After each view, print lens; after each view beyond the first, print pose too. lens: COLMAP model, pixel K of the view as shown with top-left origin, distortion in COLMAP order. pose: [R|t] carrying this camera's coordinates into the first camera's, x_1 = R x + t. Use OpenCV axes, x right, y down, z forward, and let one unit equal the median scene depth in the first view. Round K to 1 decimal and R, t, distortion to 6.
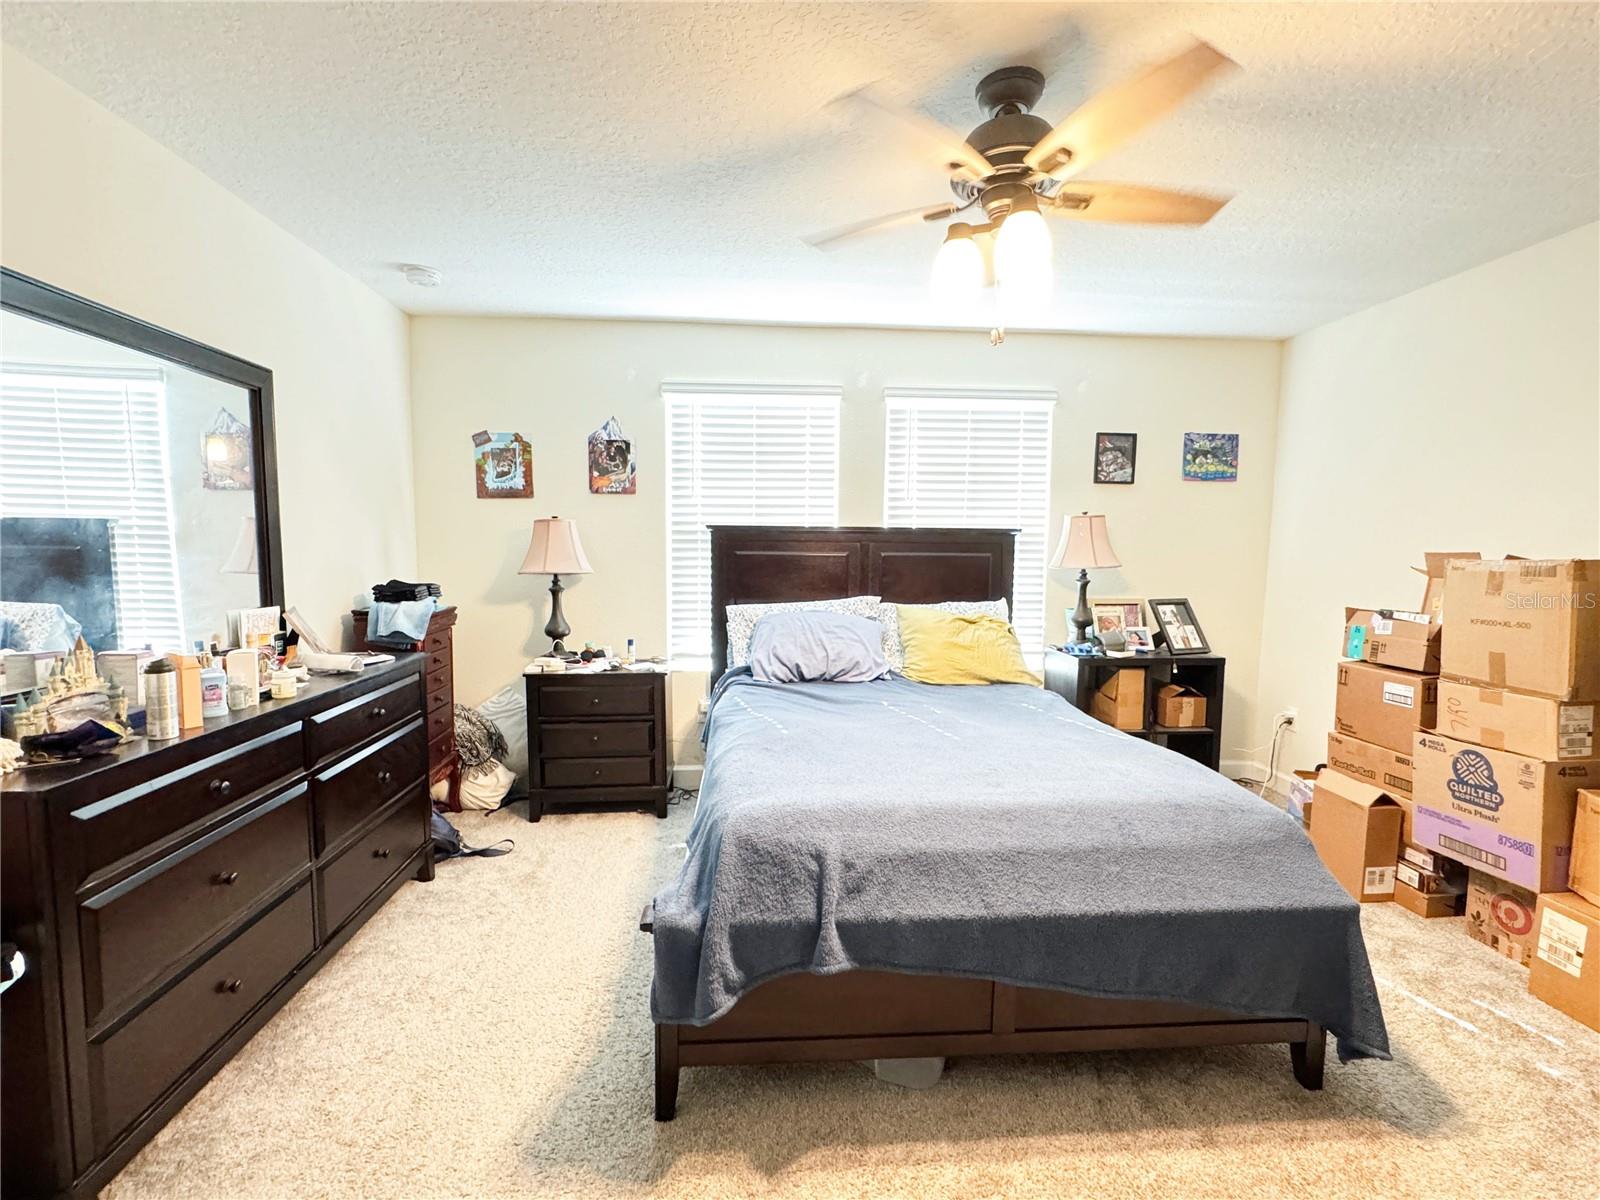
lens RADIAL K [[719.5, 0, 798.7], [0, 719.5, 607.0], [0, 0, 1]] dist [-0.004212, 0.000640]
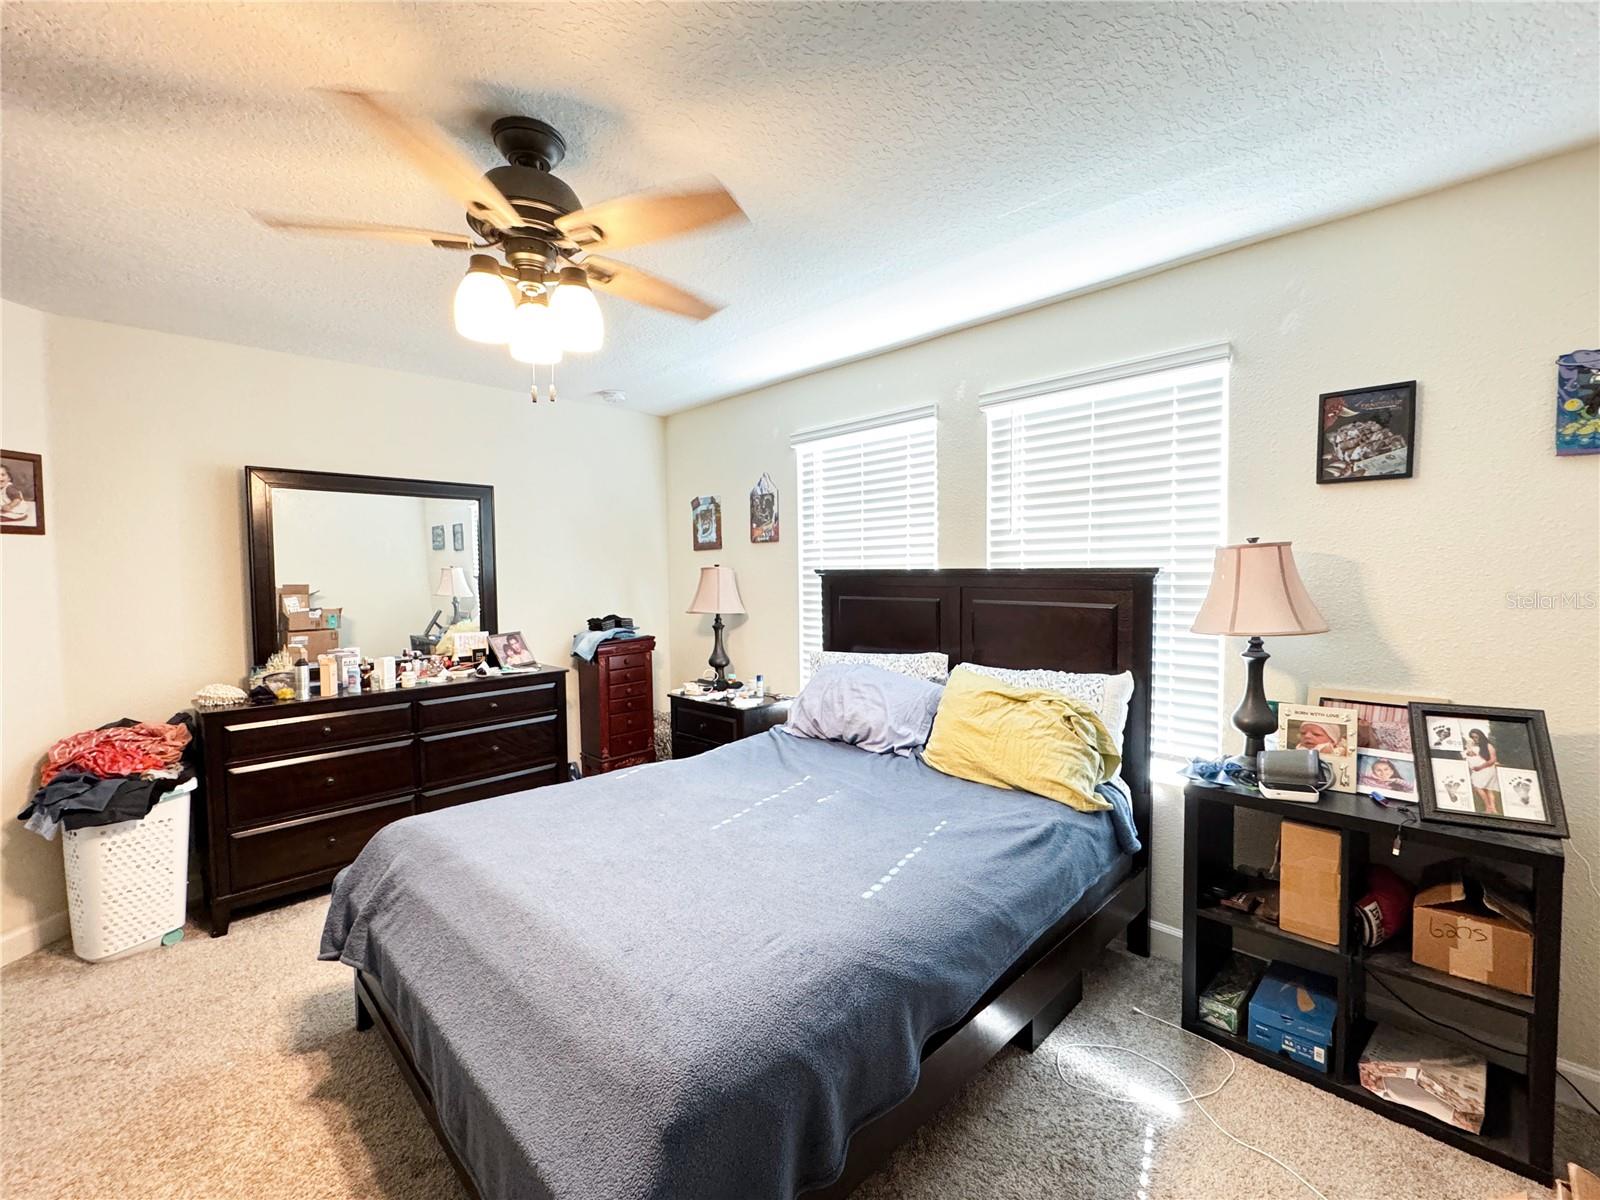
lens RADIAL K [[719.5, 0, 800.6], [0, 719.5, 600.2], [0, 0, 1]] dist [-0.004212, 0.000640]
pose [[0.623199, 0.020936, -0.781783, 0.640347], [-0.050281, 0.998646, -0.013338, -0.056375], [0.780445, 0.047621, 0.623408, 0.355856]]
